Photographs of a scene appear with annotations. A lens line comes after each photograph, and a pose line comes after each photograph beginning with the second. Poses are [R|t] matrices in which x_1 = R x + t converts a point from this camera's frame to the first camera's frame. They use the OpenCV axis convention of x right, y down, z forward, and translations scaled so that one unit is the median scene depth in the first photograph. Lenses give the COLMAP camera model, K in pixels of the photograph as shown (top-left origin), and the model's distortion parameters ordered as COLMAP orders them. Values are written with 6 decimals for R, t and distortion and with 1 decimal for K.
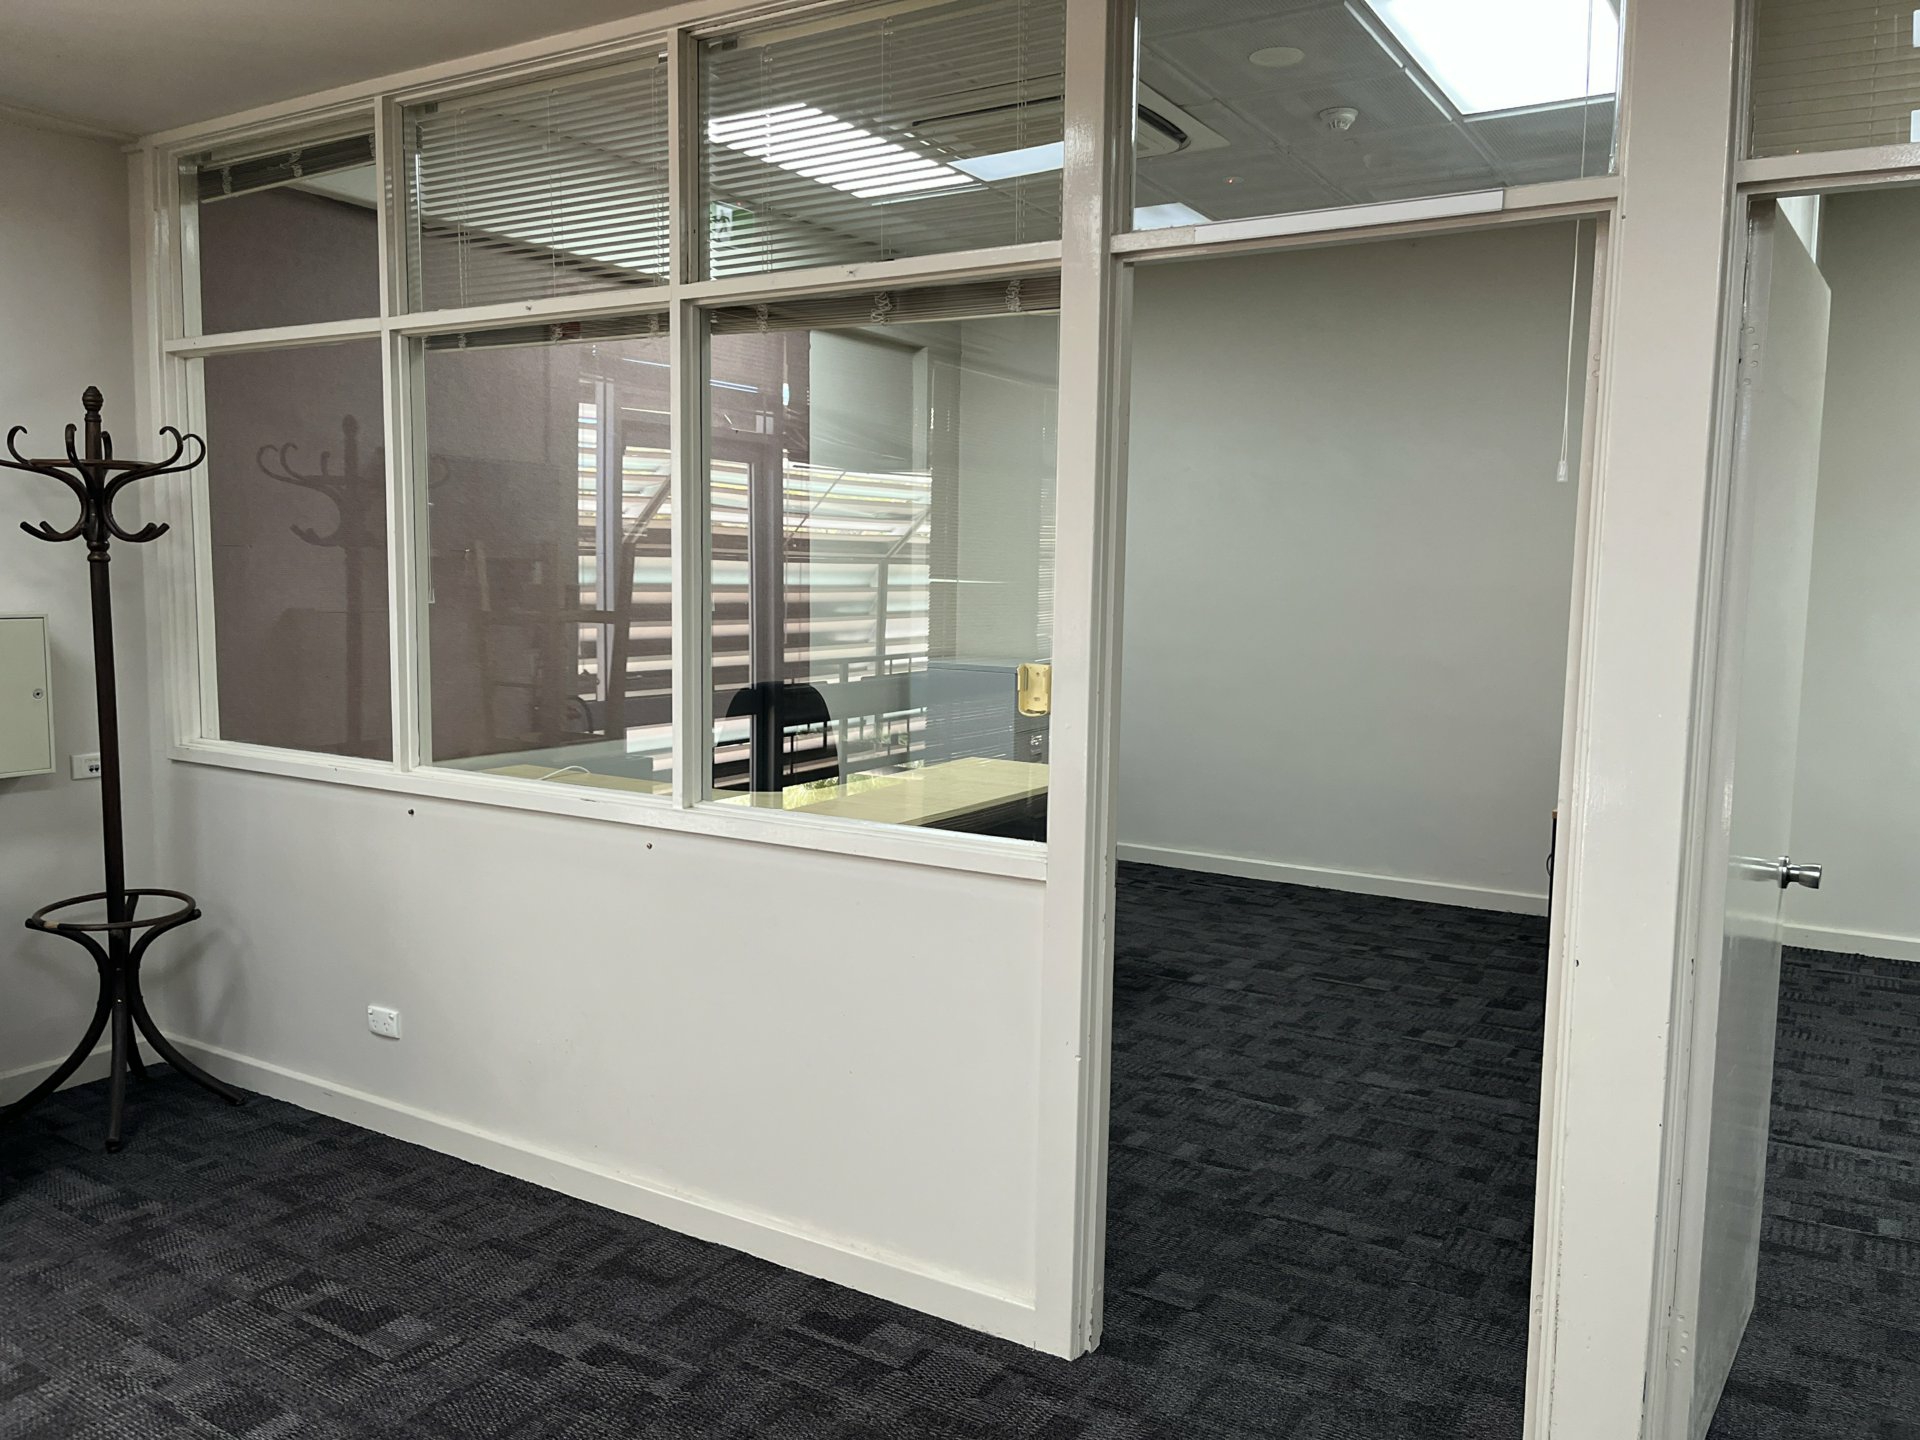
lens RADIAL K [[1445.8, 0, 990.6], [0, 1445.8, 705.5], [0, 0, 1]] dist [0.063875, -0.093638]
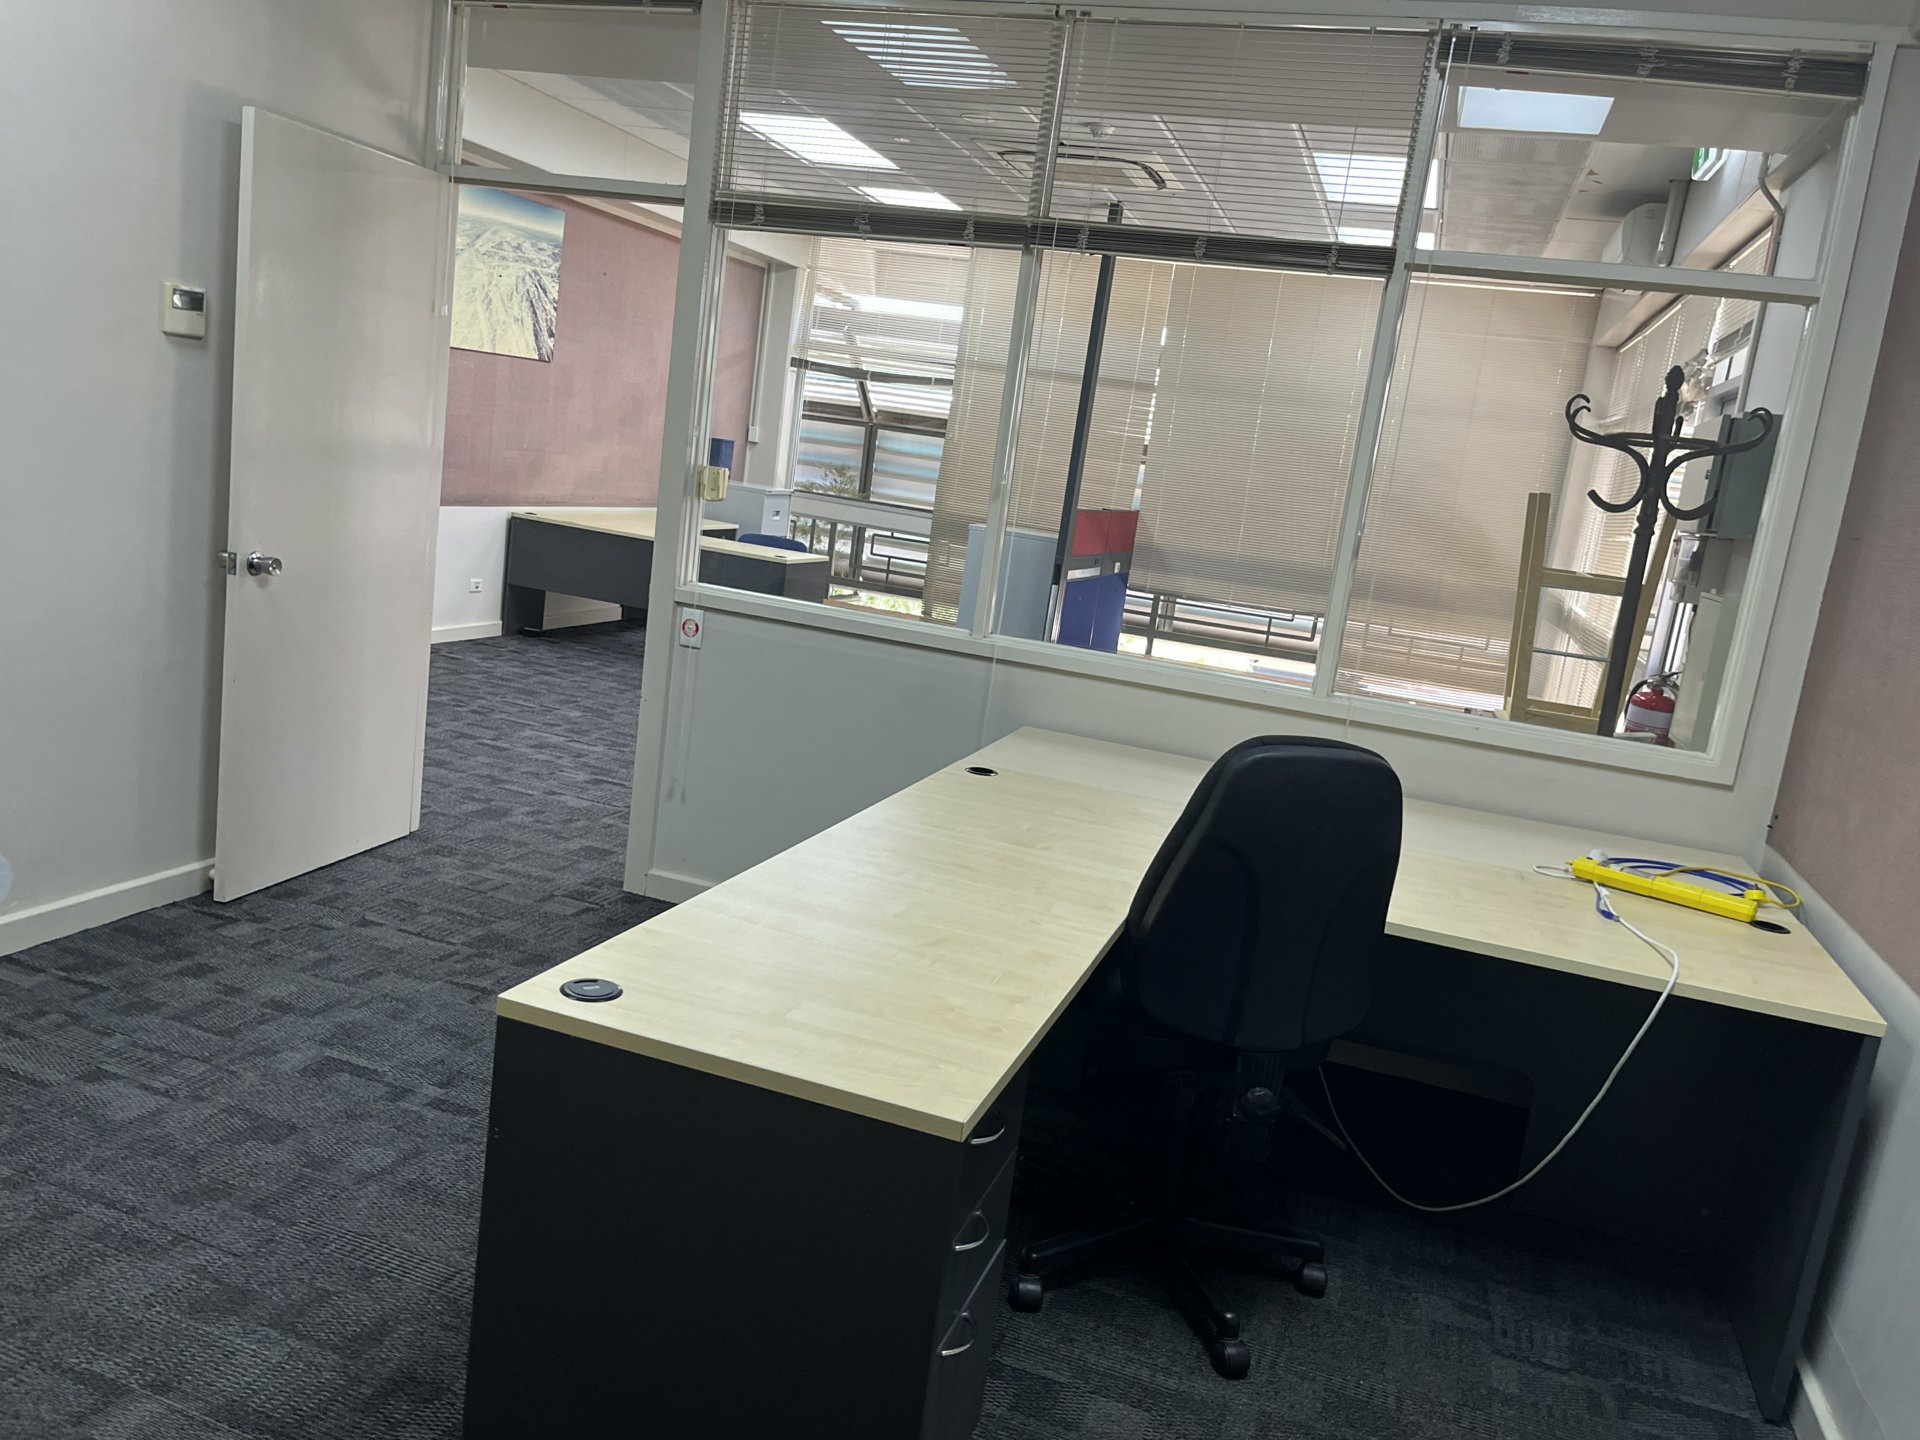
lens RADIAL K [[1445.8, 0, 957.2], [0, 1445.8, 685.2], [0, 0, 1]] dist [0.063875, -0.093638]
pose [[-0.963683, -0.106425, -0.244927, 0.074081], [-0.165387, 0.957949, 0.234480, -0.115122], [0.209673, 0.266472, -0.940760, 1.363713]]
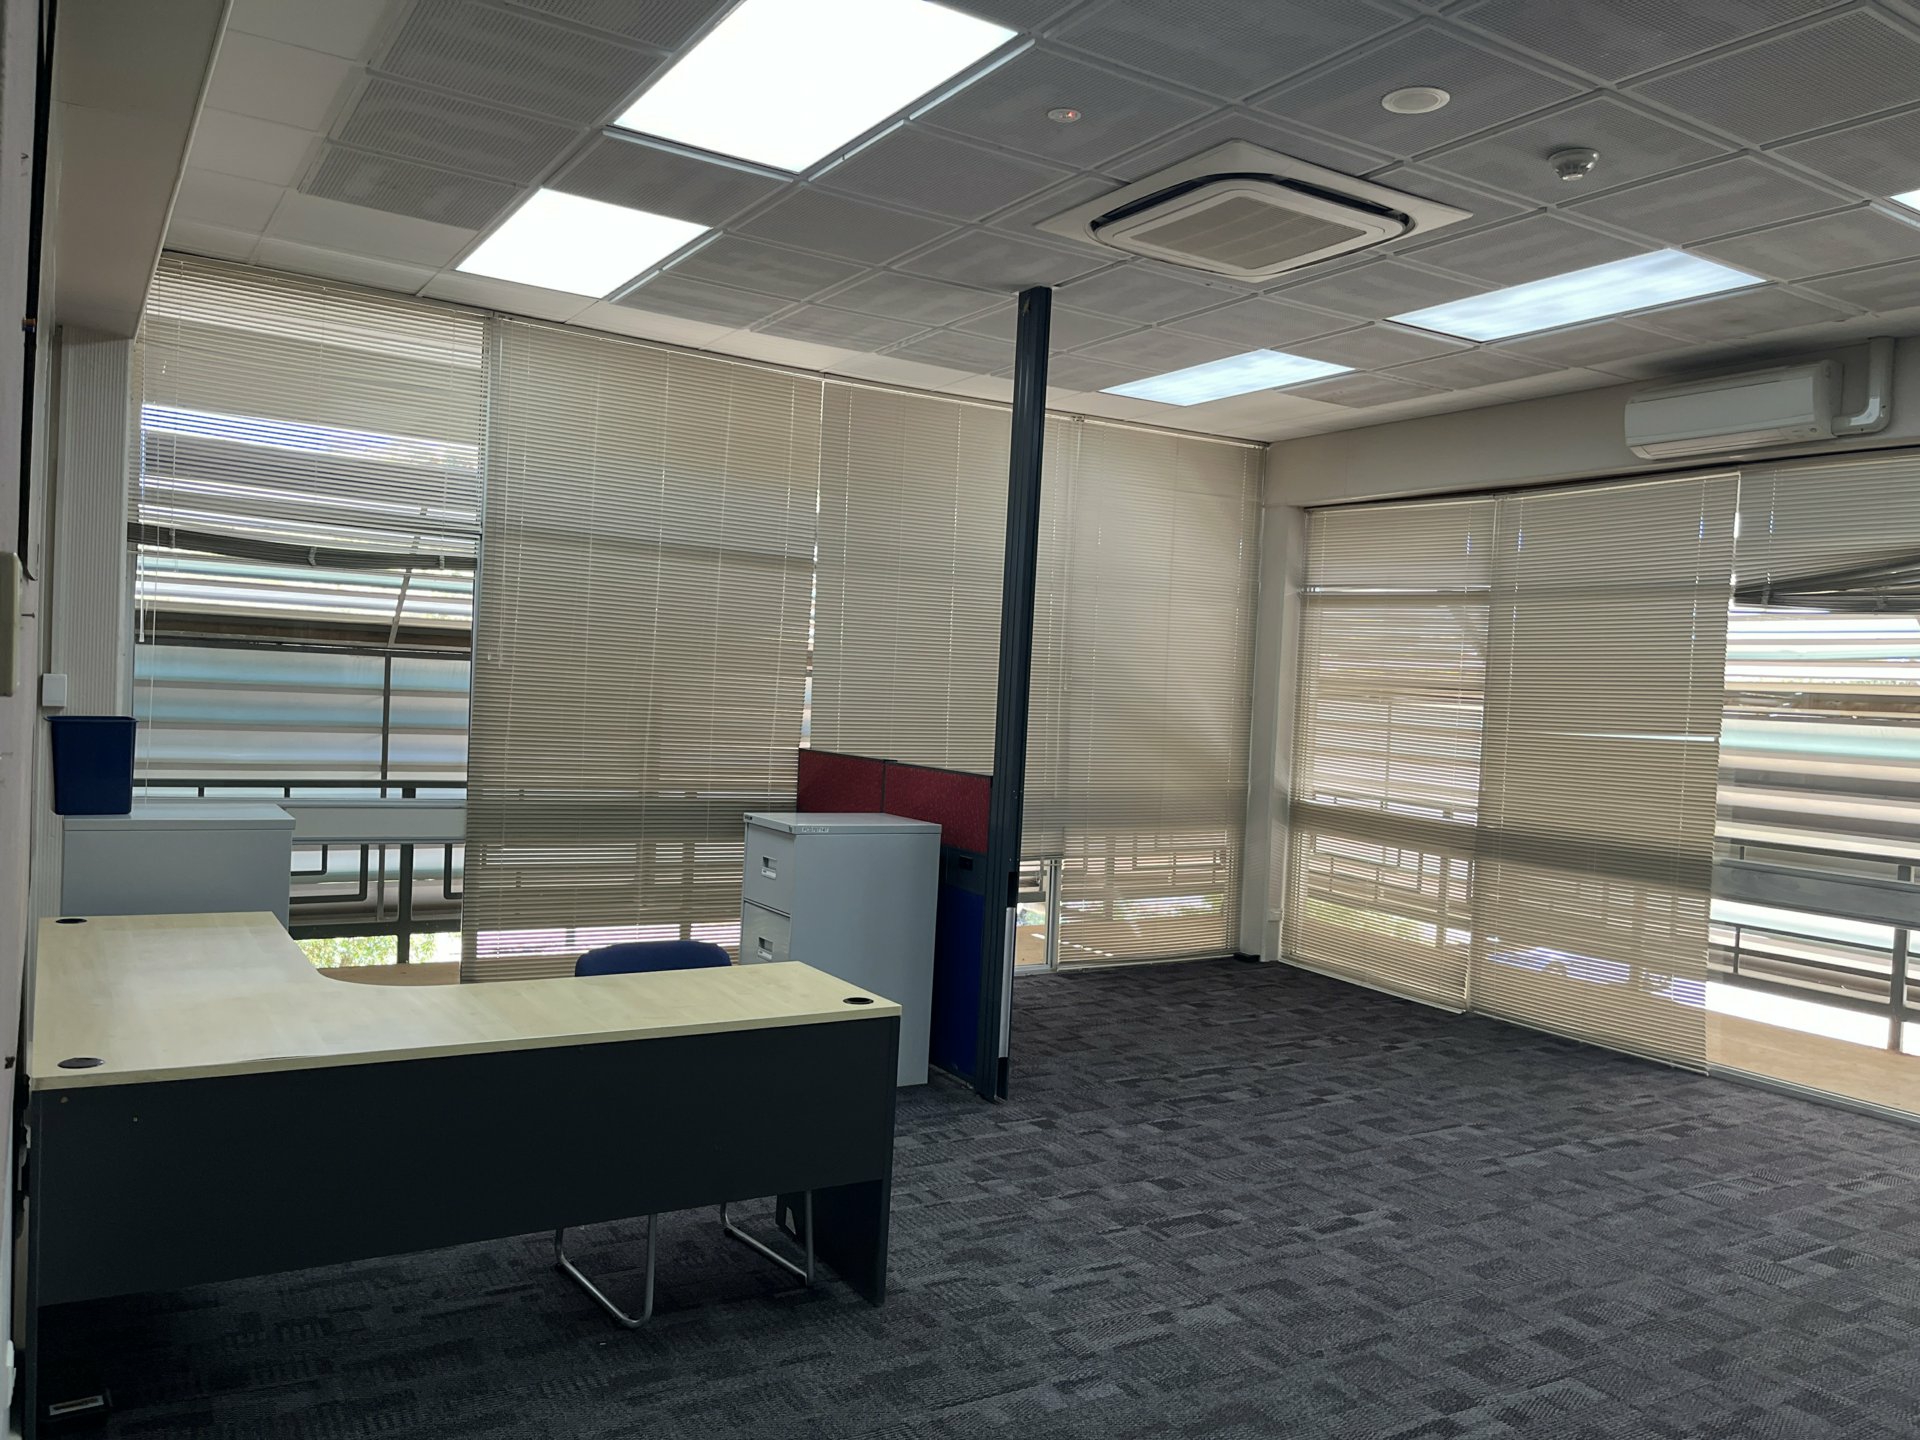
lens RADIAL K [[1445.8, 0, 968.2], [0, 1445.8, 729.0], [0, 0, 1]] dist [0.063875, -0.093638]
pose [[-0.456179, -0.014031, -0.889777, 0.487157], [-0.128261, 0.990472, 0.050139, -0.016409], [0.880596, 0.136996, -0.453632, 0.137641]]
